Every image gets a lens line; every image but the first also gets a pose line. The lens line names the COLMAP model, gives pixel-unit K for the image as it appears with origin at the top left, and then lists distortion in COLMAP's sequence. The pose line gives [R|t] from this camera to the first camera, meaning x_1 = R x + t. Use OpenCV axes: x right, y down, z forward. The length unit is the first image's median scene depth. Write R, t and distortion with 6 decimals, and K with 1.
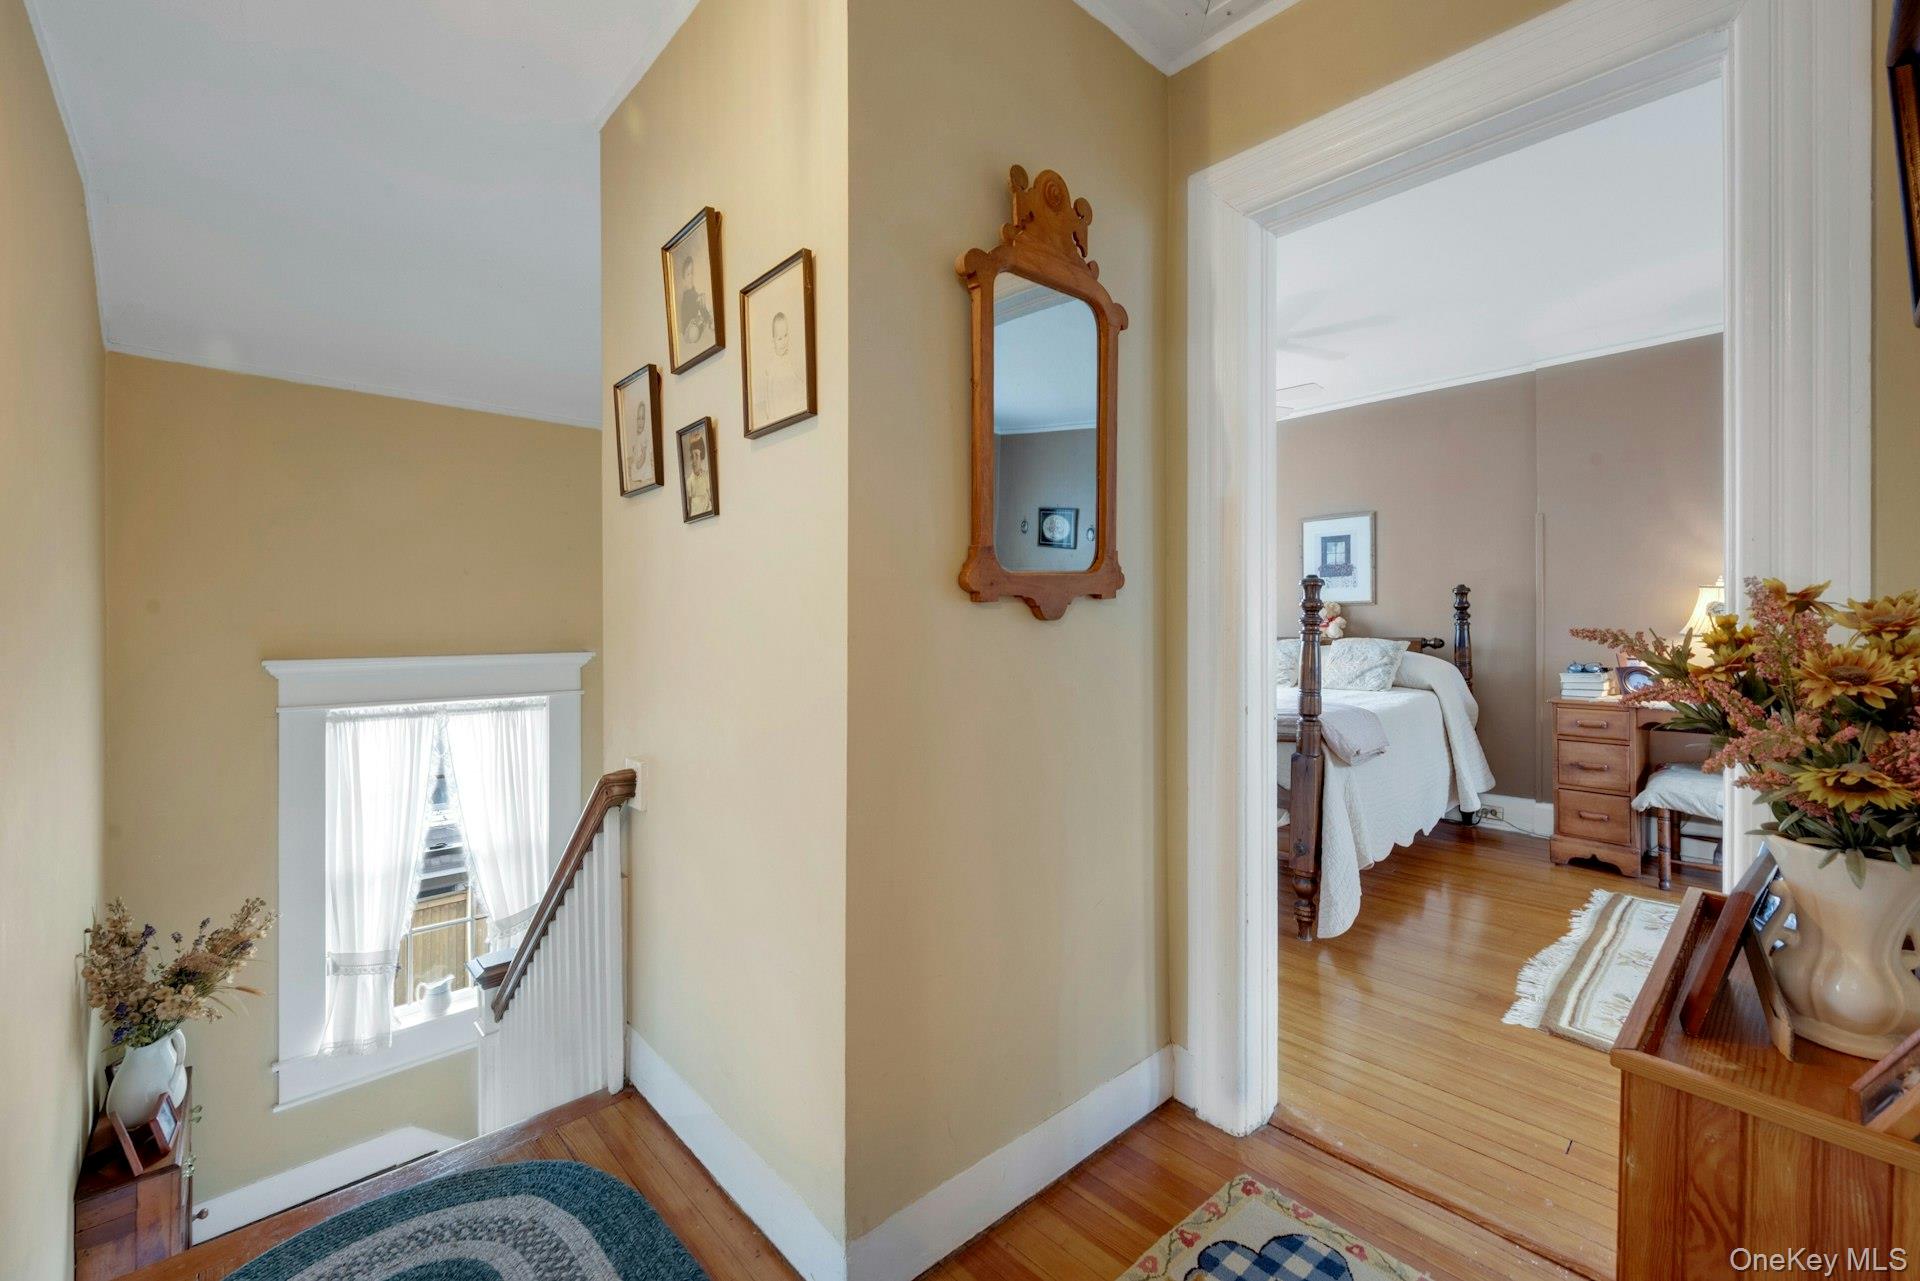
lens RADIAL K [[782.2, 0, 957.4], [0, 782.2, 614.2], [0, 0, 1]] dist [-0.000866, -0.000004]
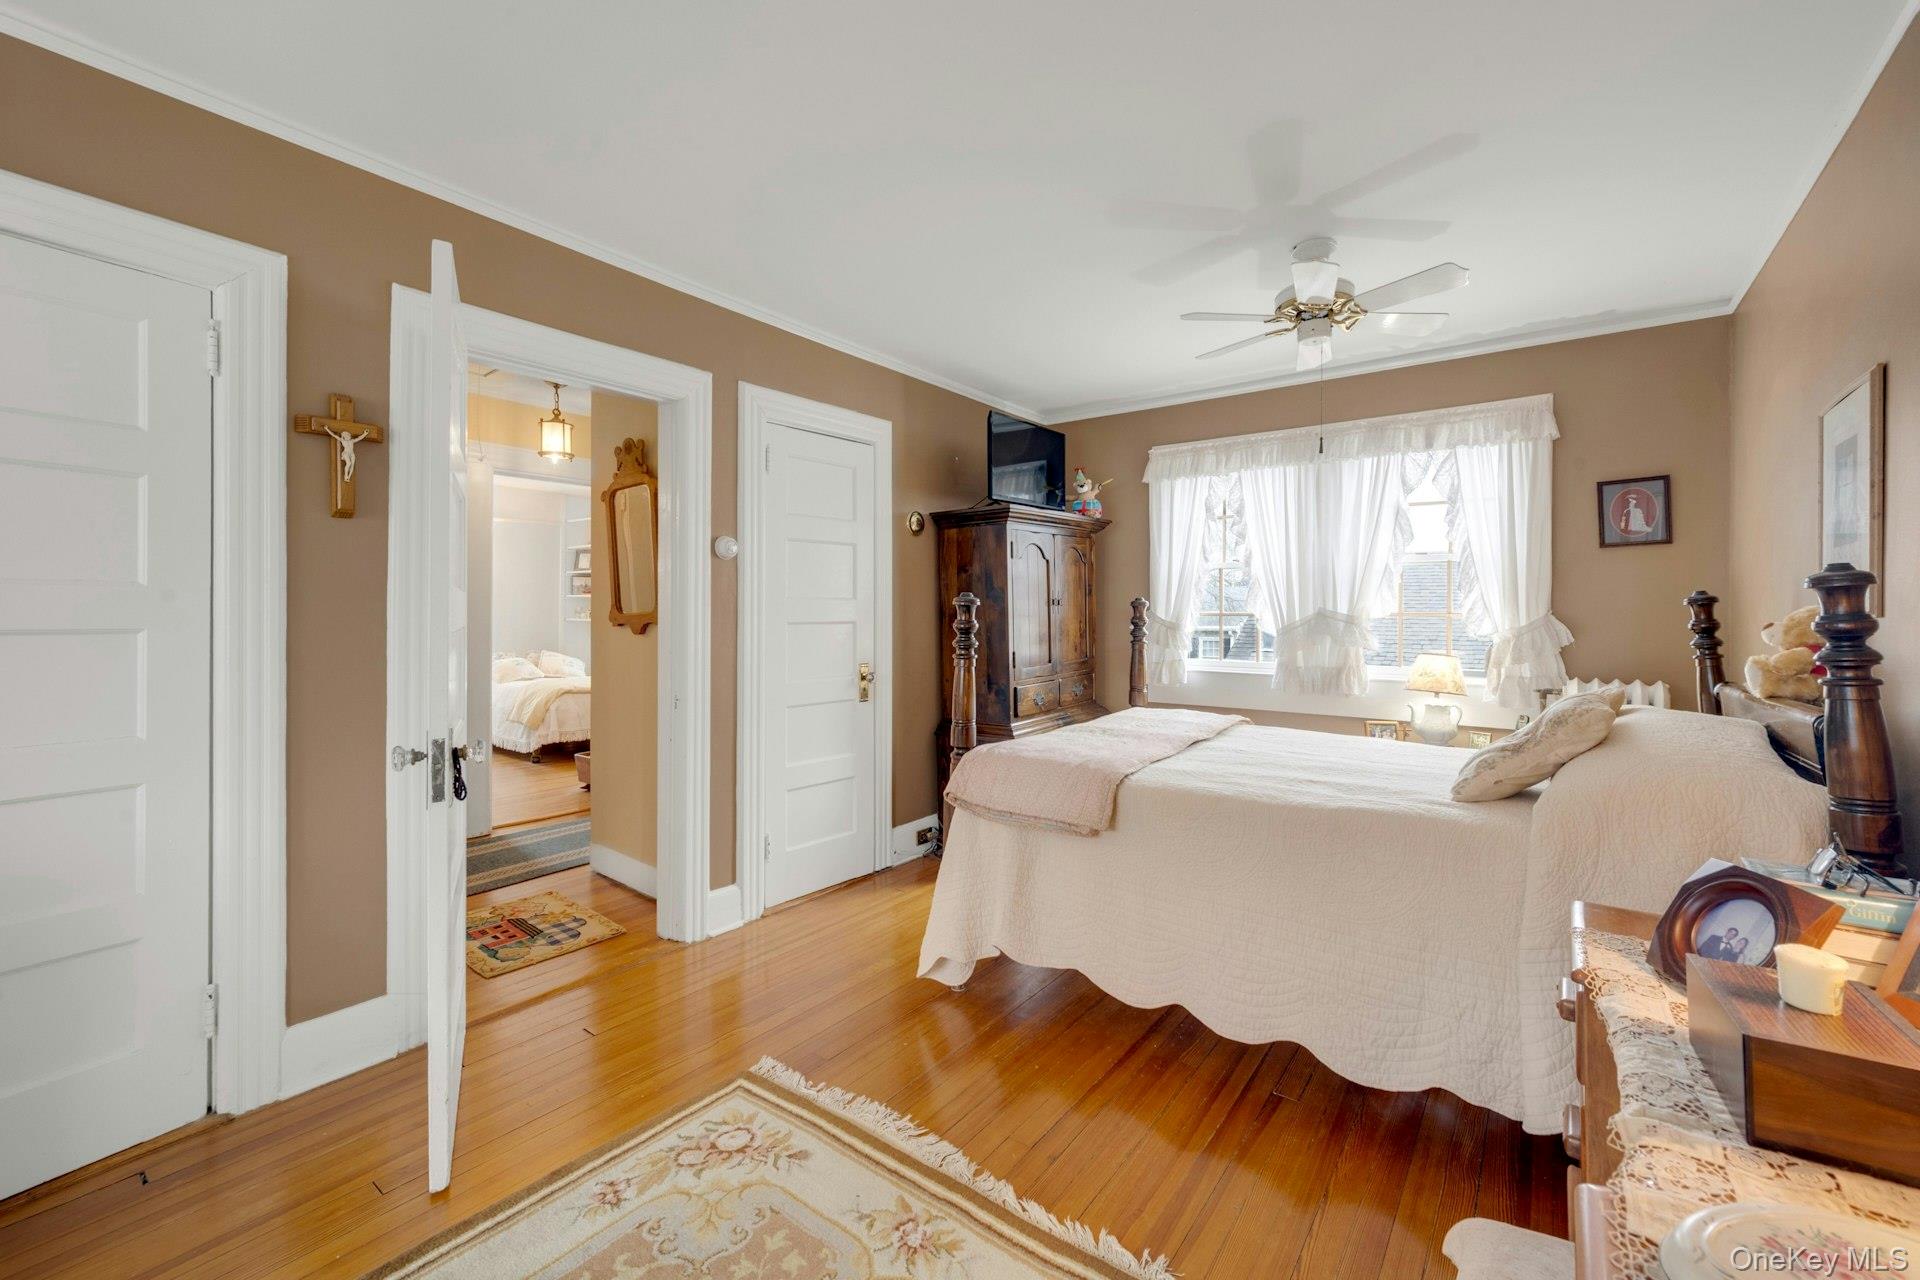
lens RADIAL K [[782.2, 0, 957.4], [0, 782.2, 613.7], [0, 0, 1]] dist [-0.000866, -0.000004]
pose [[0.162260, 0.006750, -0.986725, 1.540177], [0.001117, 0.999975, 0.007025, -0.043845], [0.986747, -0.002242, 0.162249, 0.969517]]
